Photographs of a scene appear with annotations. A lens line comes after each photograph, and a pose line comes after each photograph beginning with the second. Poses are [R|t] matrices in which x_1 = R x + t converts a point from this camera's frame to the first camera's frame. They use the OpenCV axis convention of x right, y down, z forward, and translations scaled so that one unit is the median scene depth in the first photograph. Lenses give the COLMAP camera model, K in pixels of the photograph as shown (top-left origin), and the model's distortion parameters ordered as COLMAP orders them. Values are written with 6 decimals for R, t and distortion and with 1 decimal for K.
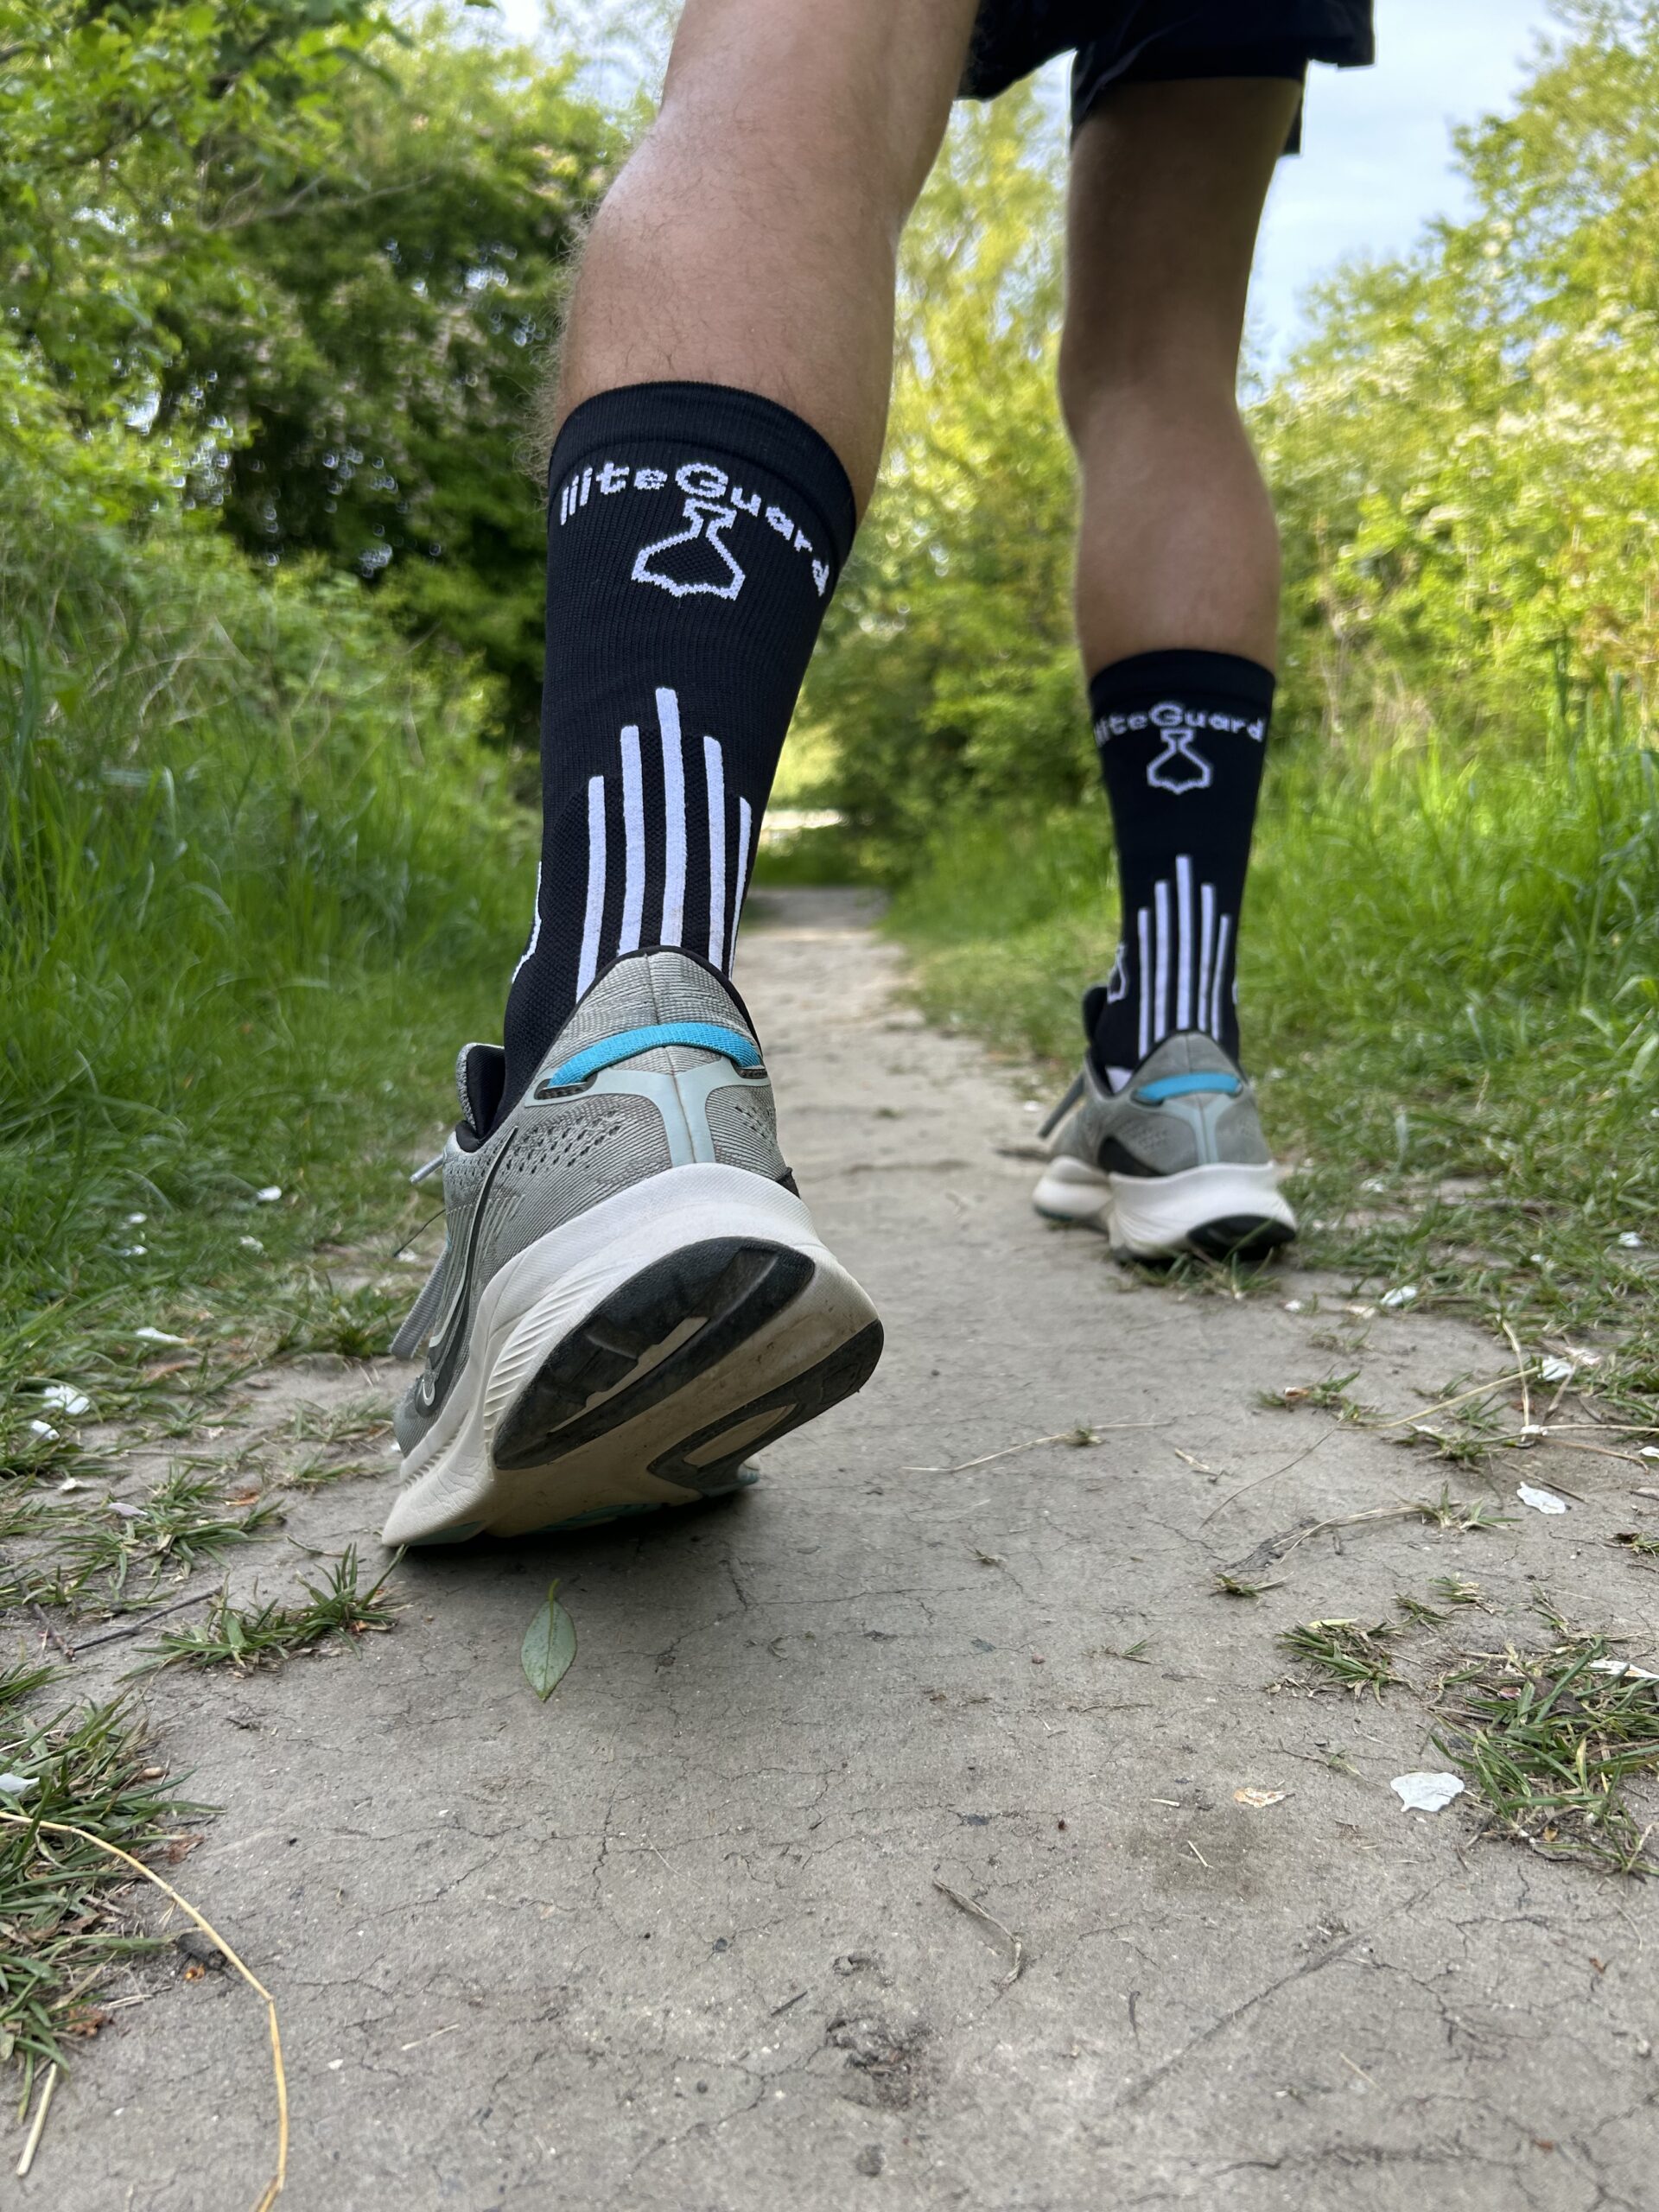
lens RADIAL K [[1741.1, 0, 829.5], [0, 1741.1, 1106.0], [0, 0, 1]] dist [0.044960, -0.064107]
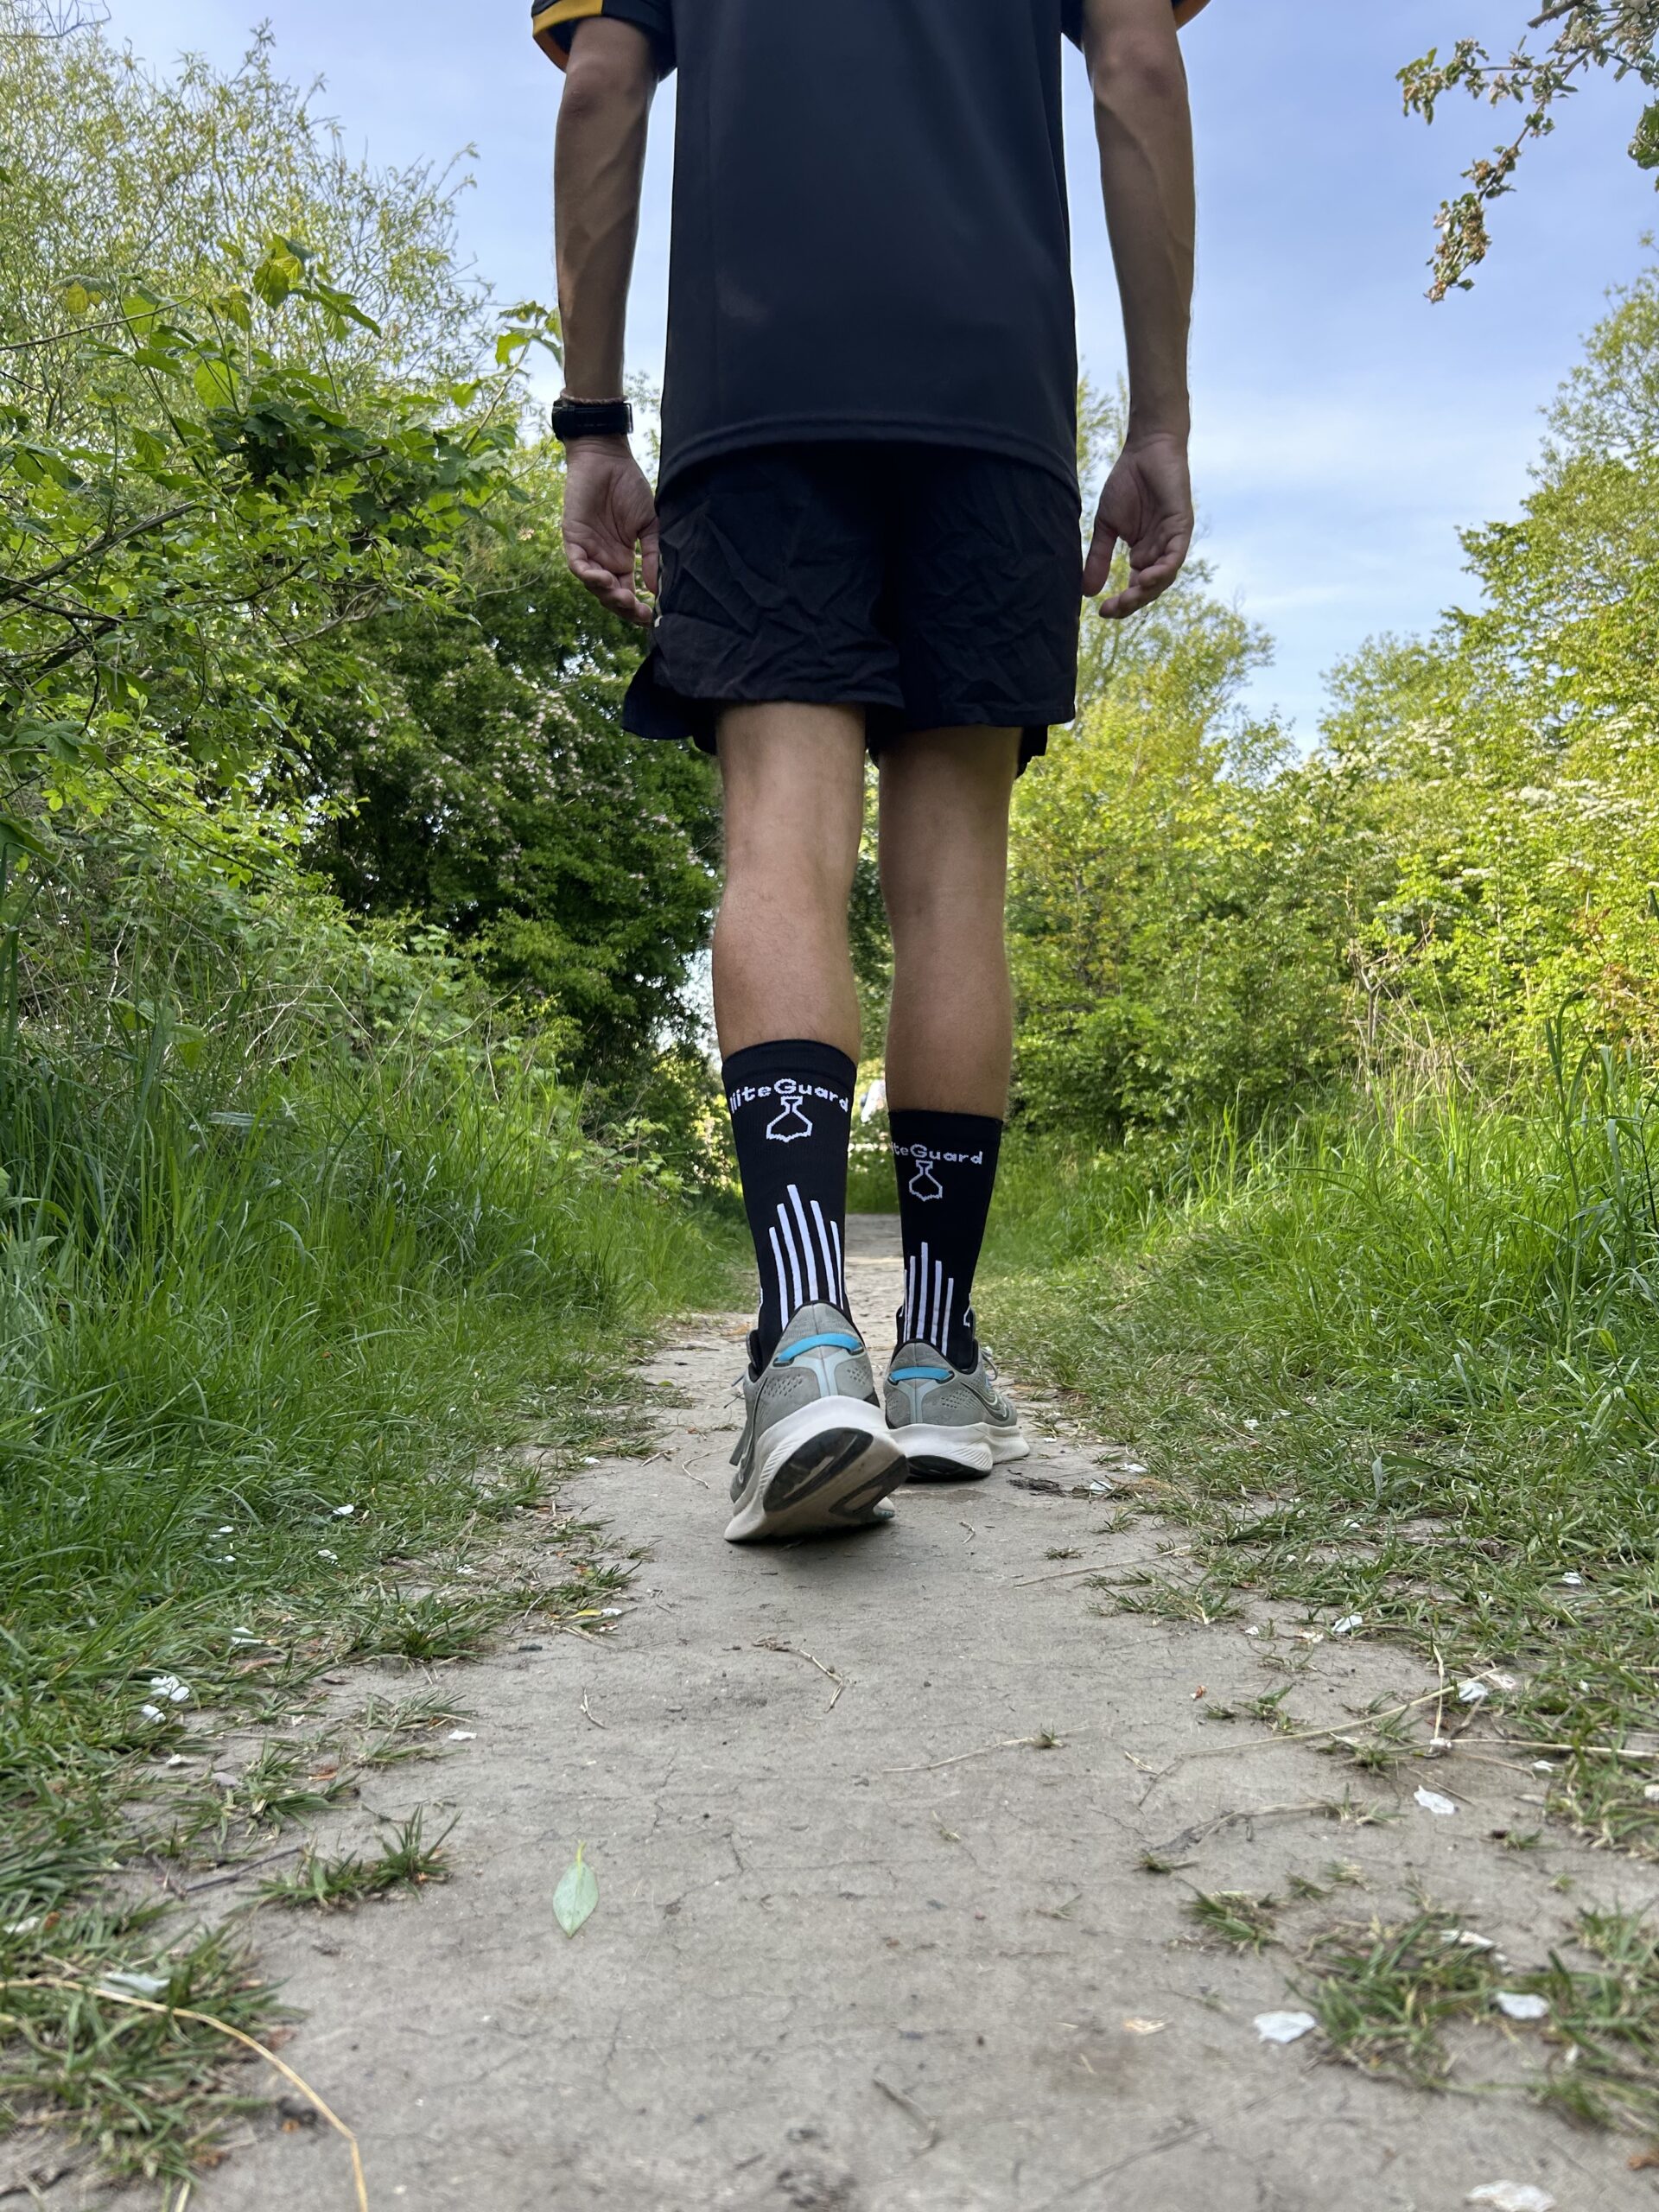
lens RADIAL K [[1741.1, 0, 829.5], [0, 1741.1, 1106.0], [0, 0, 1]] dist [0.044960, -0.064107]
pose [[0.999280, 0.013007, -0.035633, 0.037536], [-0.019303, 0.983018, -0.182491, -0.007416], [0.032654, 0.183048, 0.982562, -0.212928]]
